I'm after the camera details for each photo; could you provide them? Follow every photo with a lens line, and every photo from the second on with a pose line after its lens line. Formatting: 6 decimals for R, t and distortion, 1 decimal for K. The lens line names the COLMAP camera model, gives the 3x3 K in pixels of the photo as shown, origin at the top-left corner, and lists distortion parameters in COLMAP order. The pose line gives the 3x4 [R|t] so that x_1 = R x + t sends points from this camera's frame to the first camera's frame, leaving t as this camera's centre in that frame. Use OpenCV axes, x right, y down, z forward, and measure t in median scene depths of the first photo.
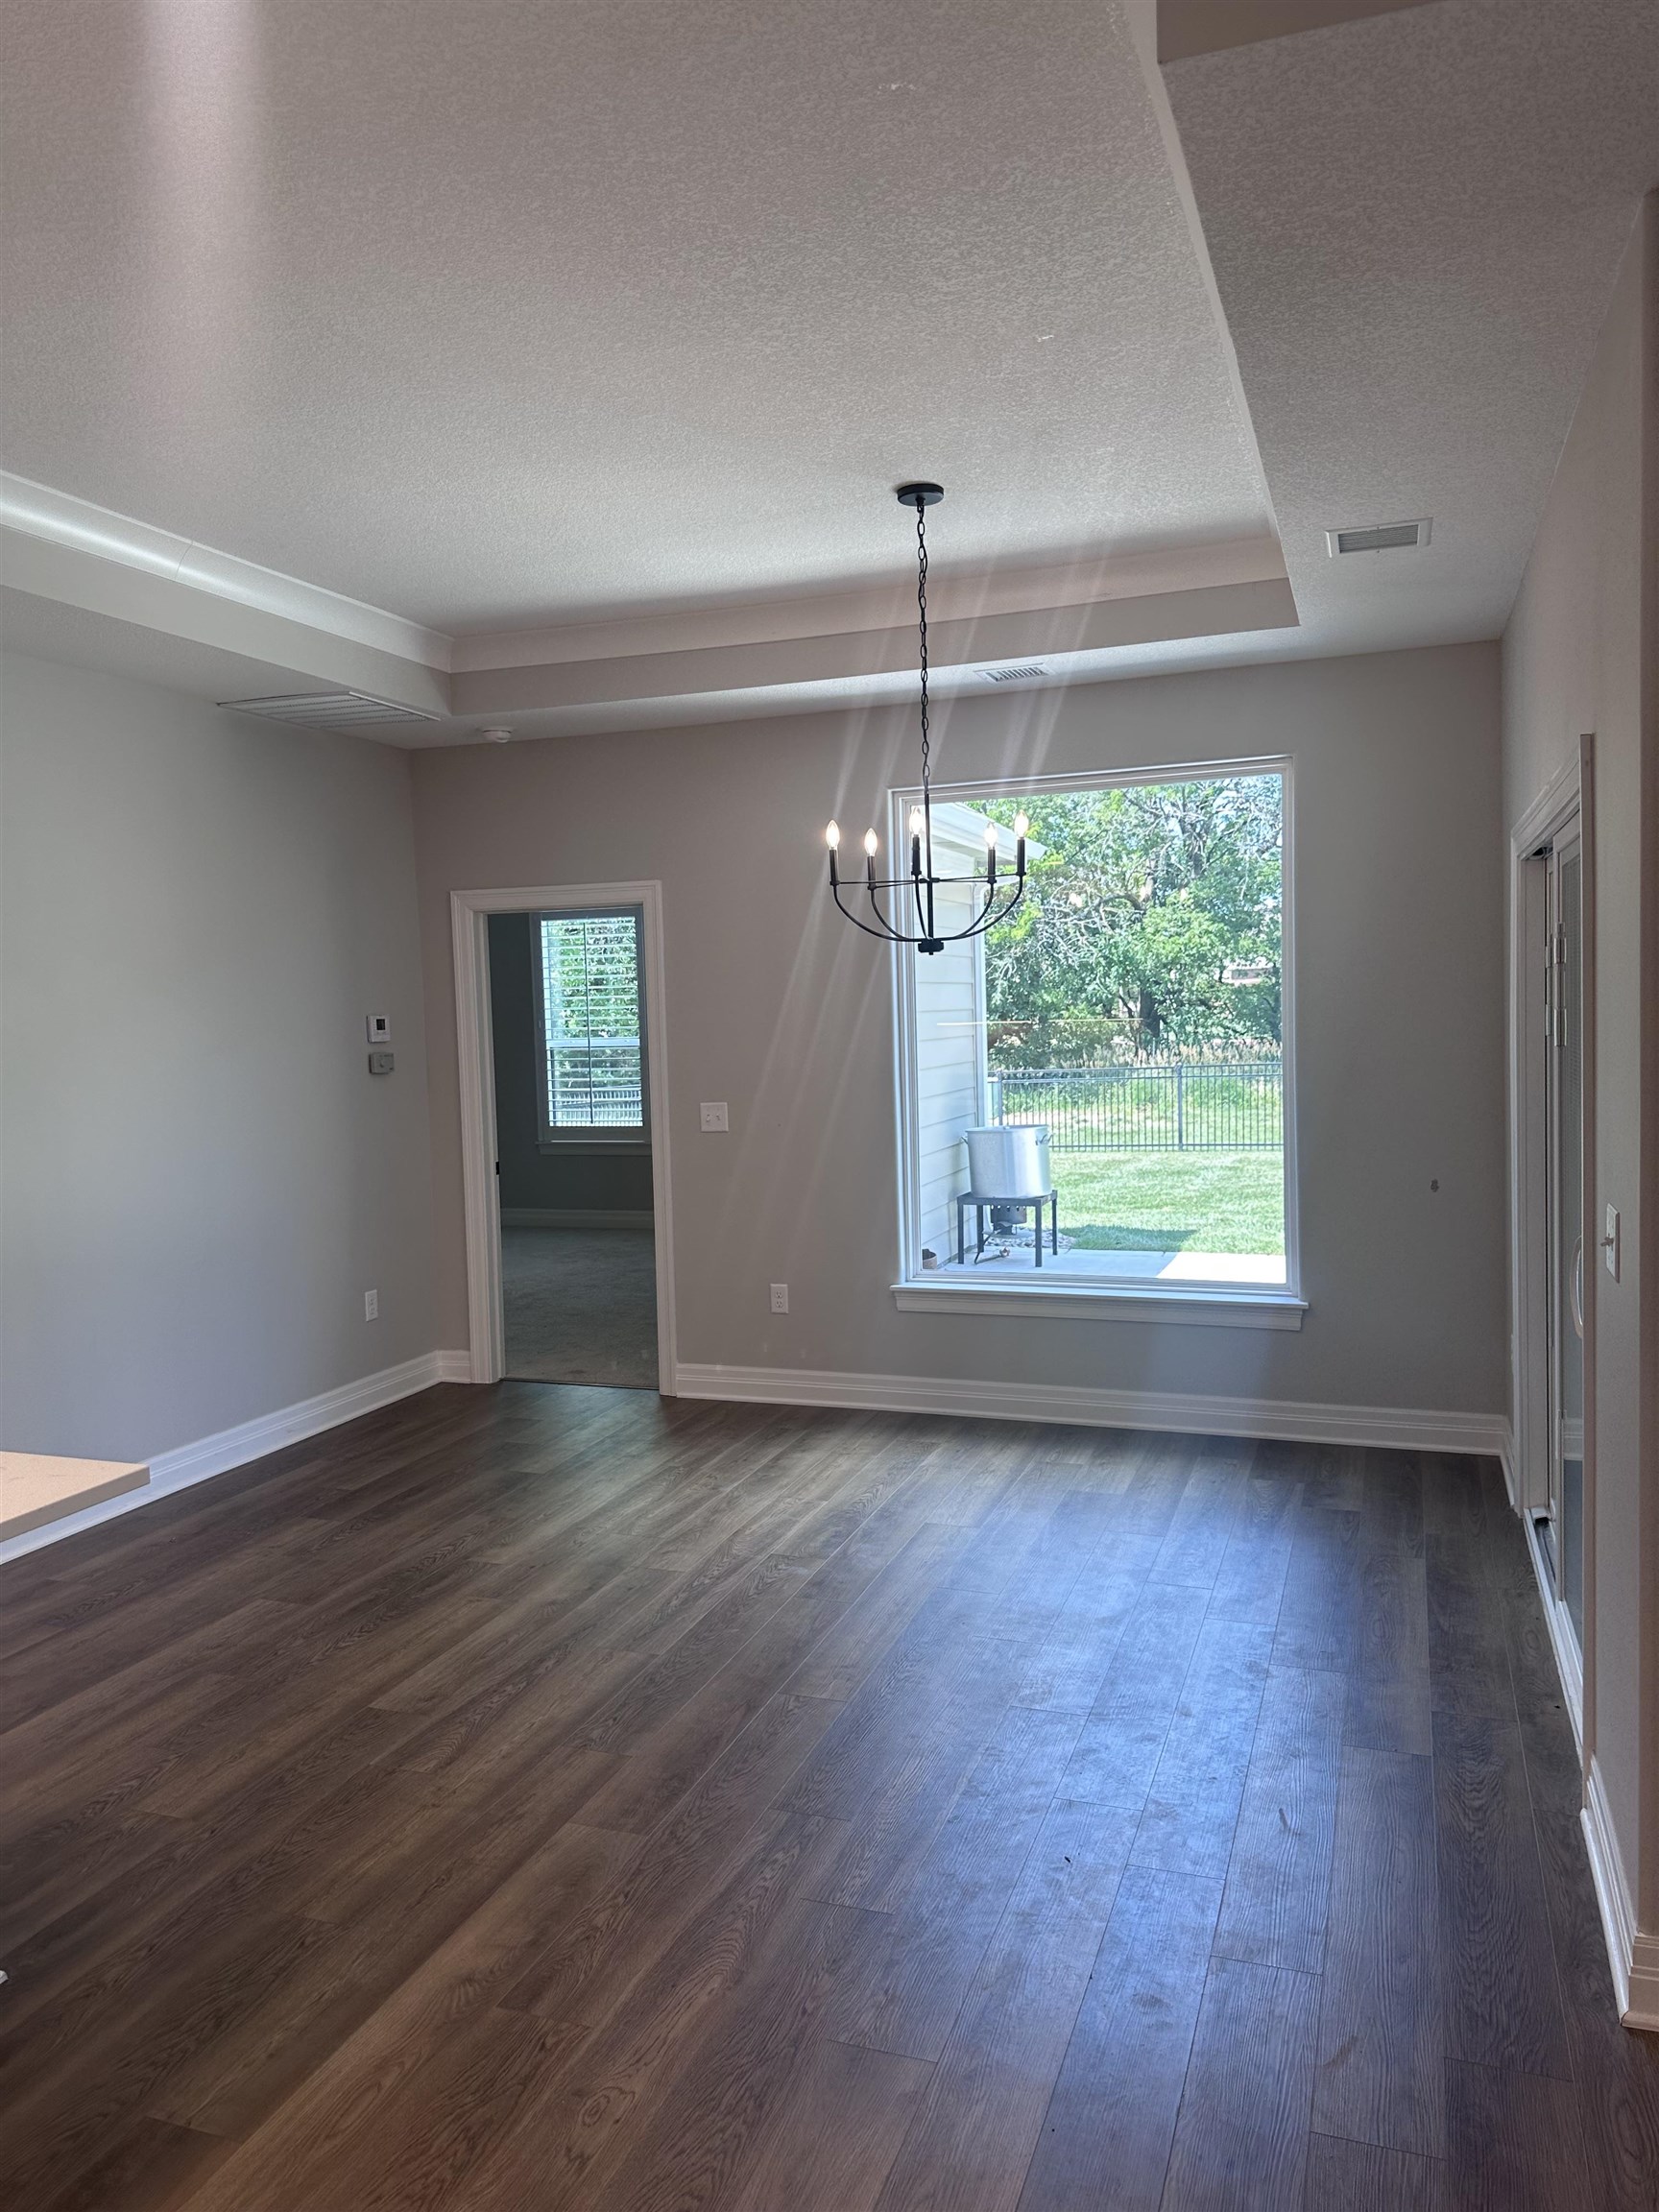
lens RADIAL K [[1559.0, 0, 820.0], [0, 1559.0, 1093.8], [0, 0, 1]] dist [0.075728, -0.083453]
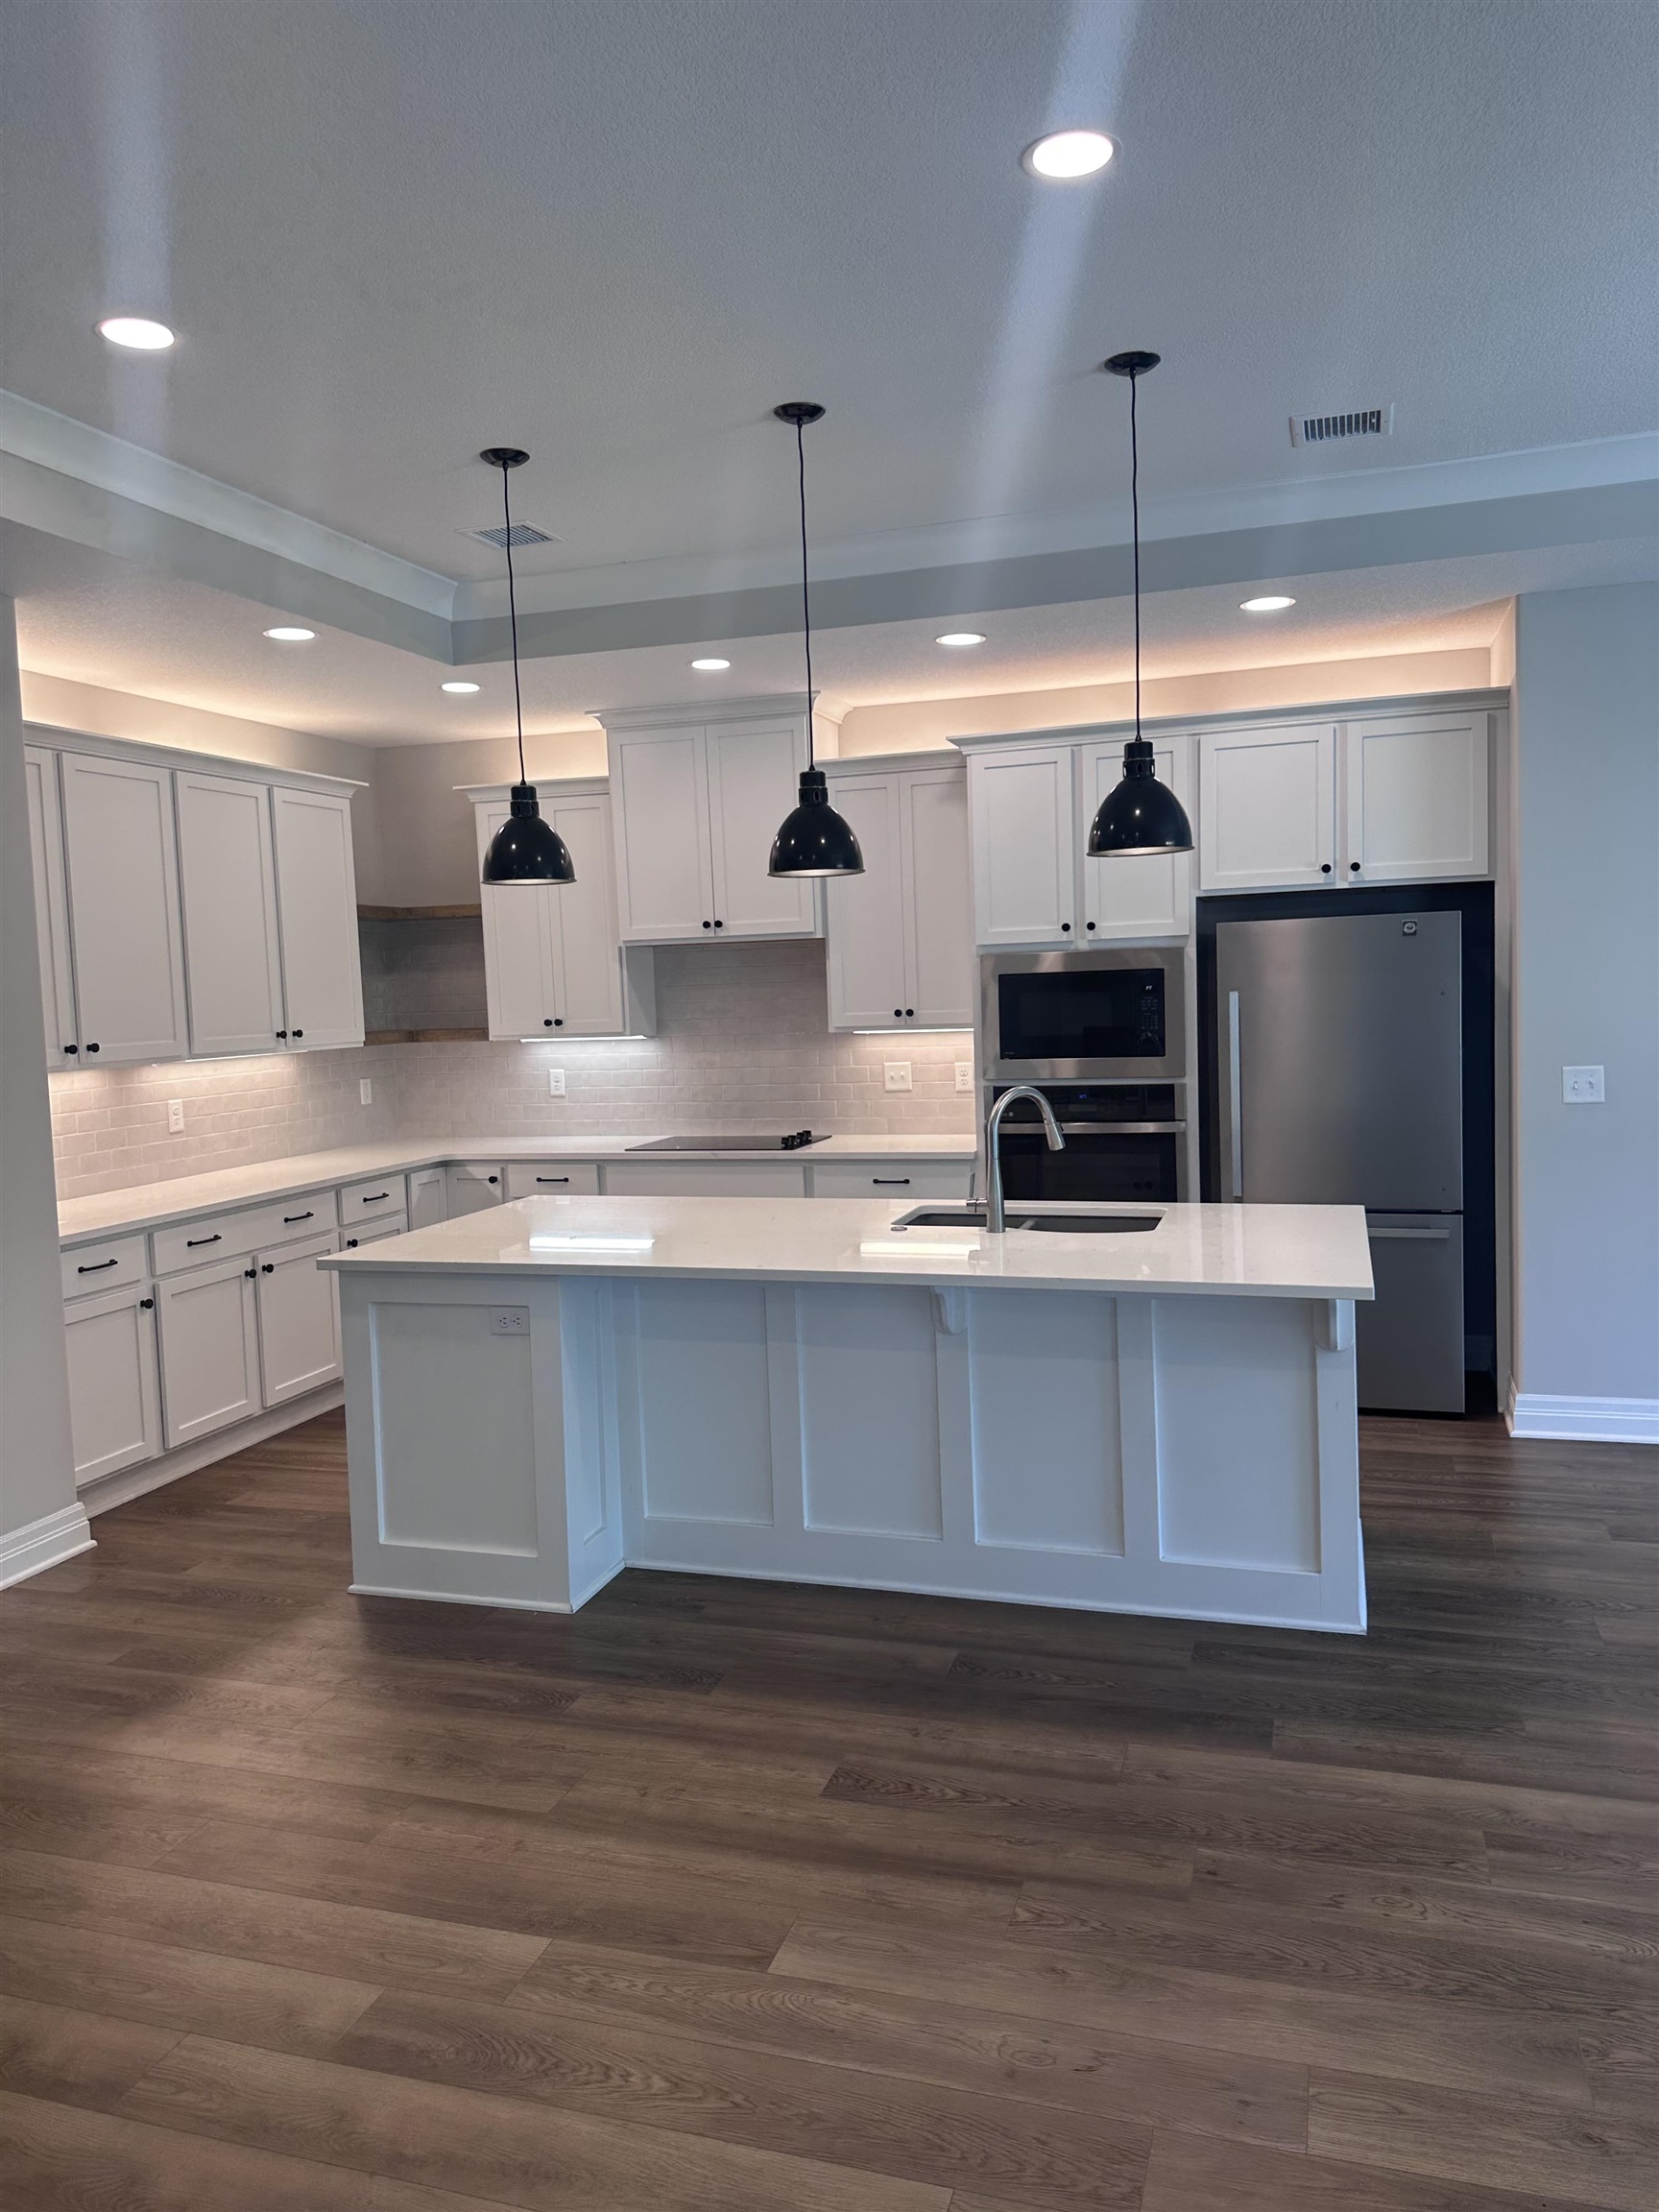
lens RADIAL K [[1562.0, 0, 826.2], [0, 1562.0, 1103.0], [0, 0, 1]] dist [0.085282, -0.092317]
pose [[0.037737, 0.104595, -0.993799, 0.441296], [-0.018023, 0.994417, 0.103976, -0.024977], [0.999125, 0.013987, 0.039412, 0.250633]]
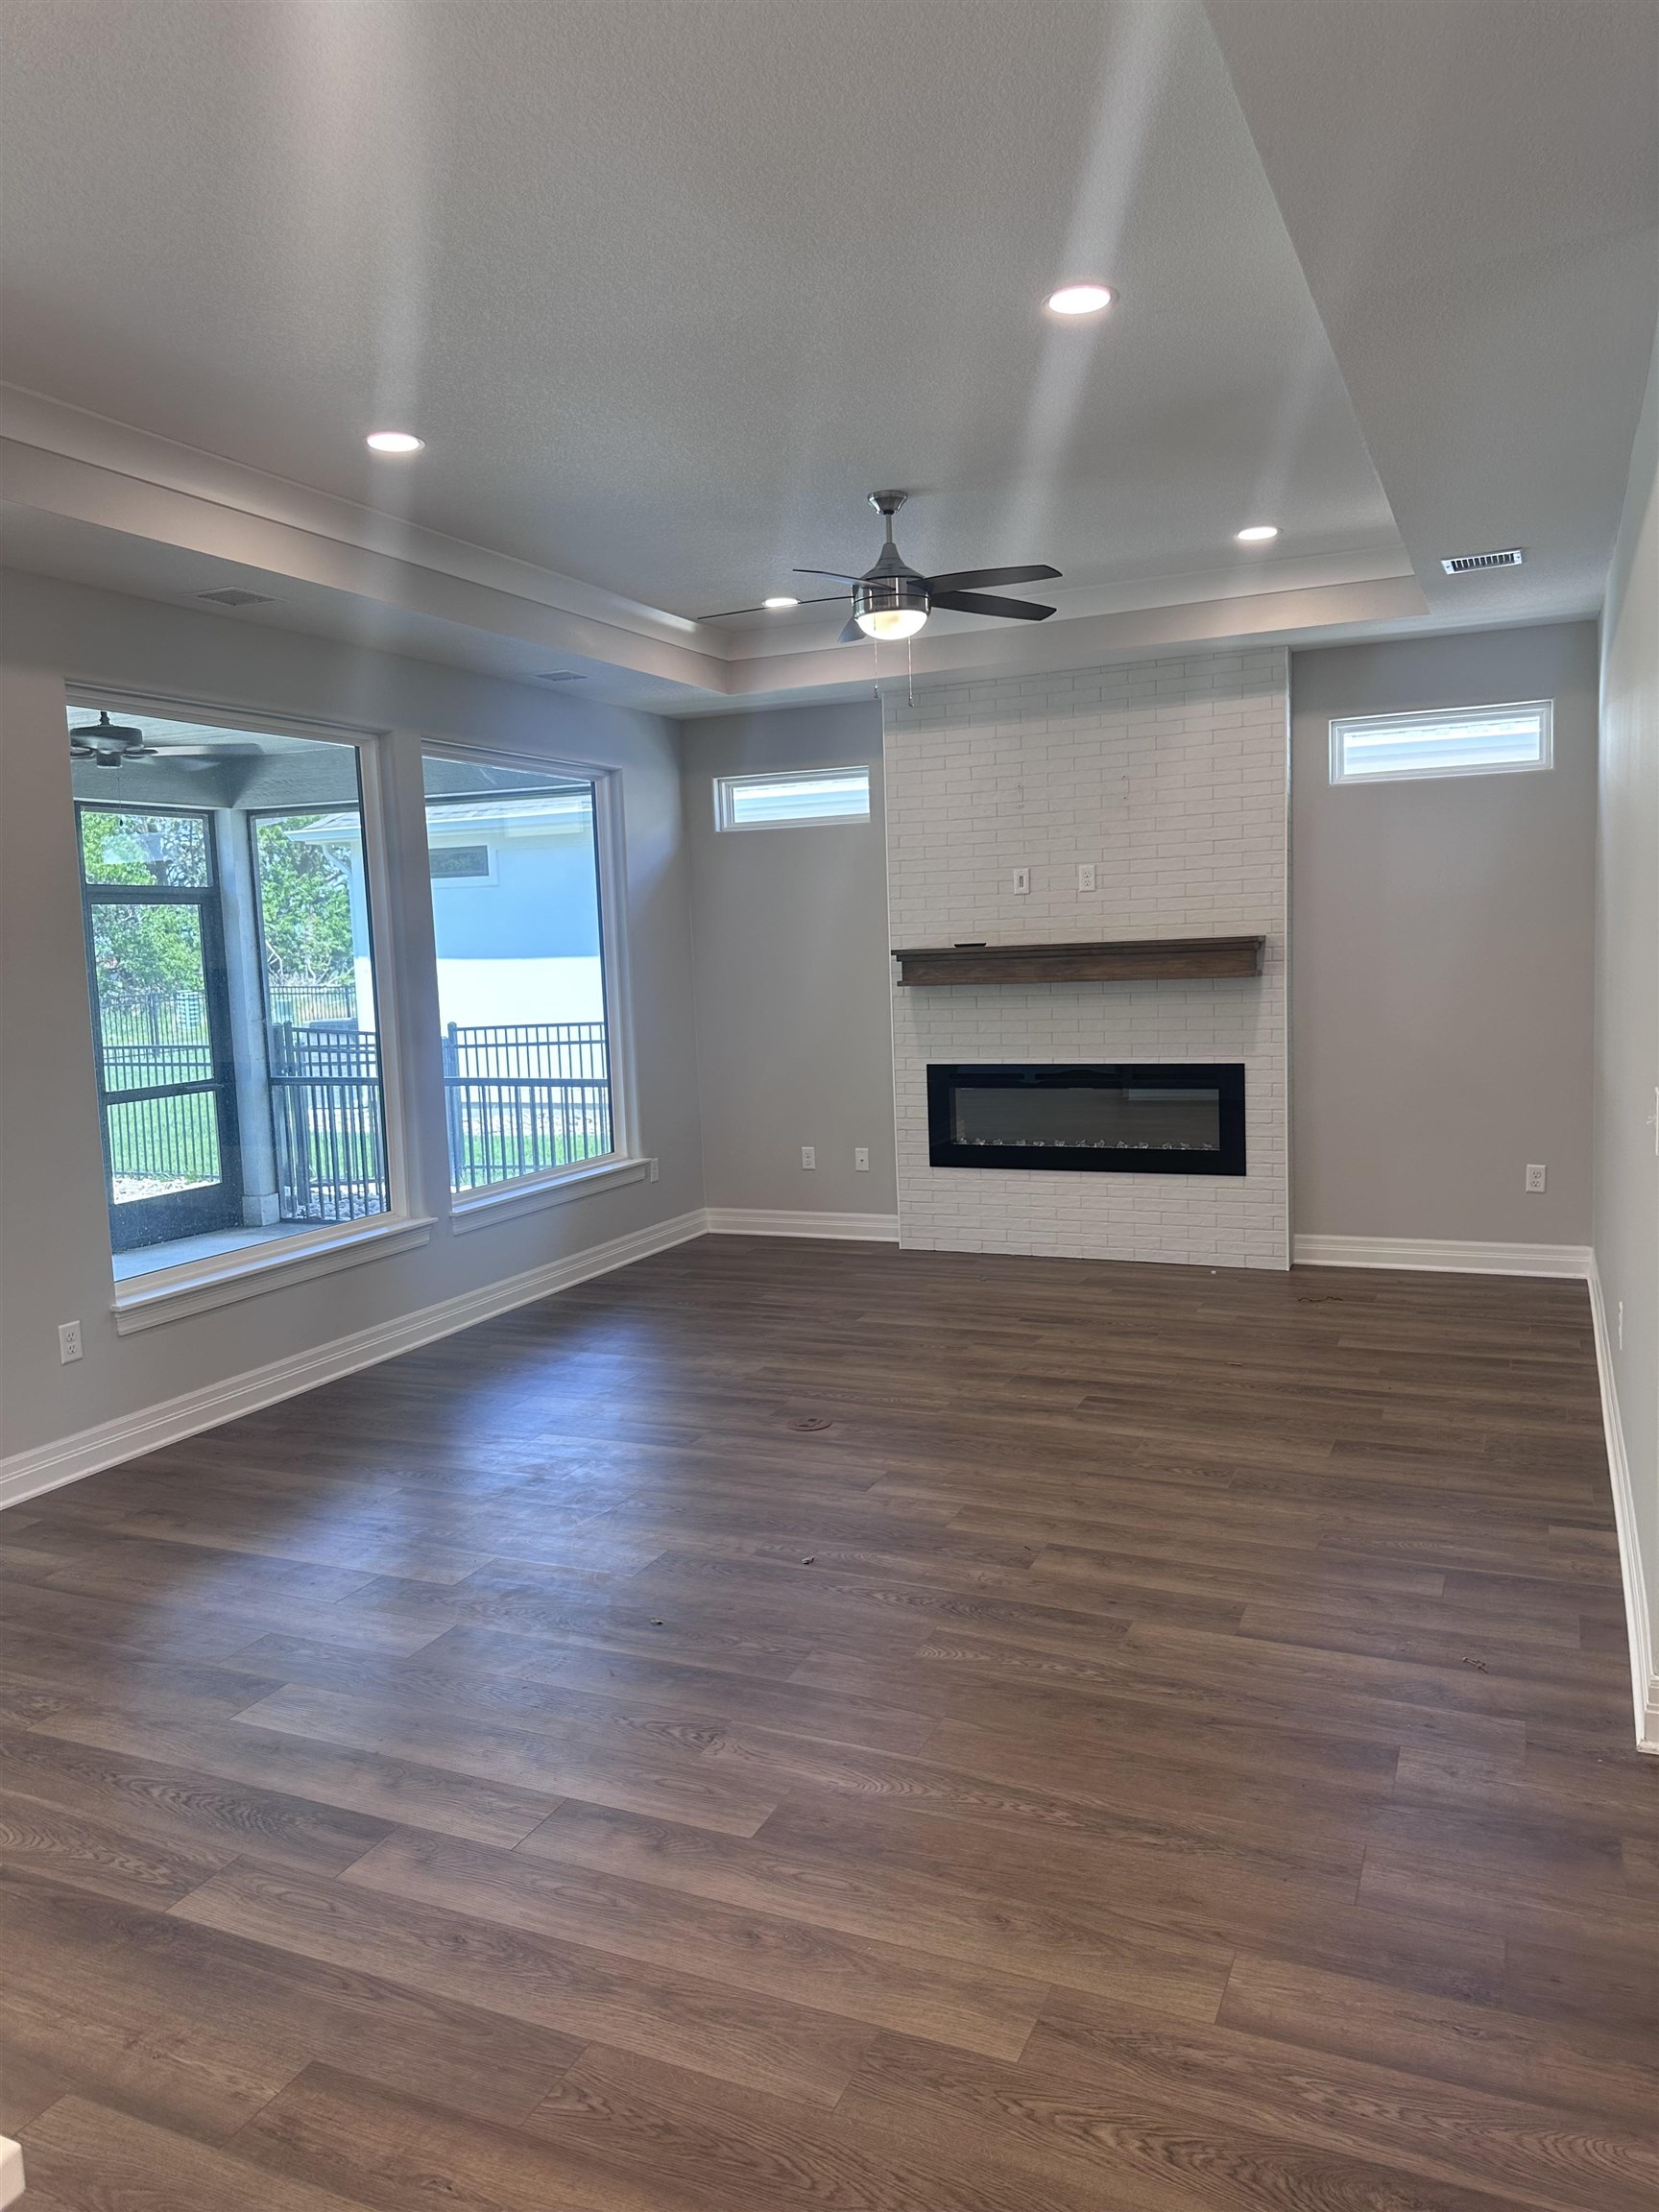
lens RADIAL K [[1529.2, 0, 832.7], [0, 1529.2, 1103.1], [0, 0, 1]] dist [0.163679, -0.262055]
pose [[0.070573, -0.081220, 0.994195, -0.565395], [0.093255, 0.992852, 0.074491, 0.028035], [-0.993138, 0.087457, 0.077642, -0.108300]]
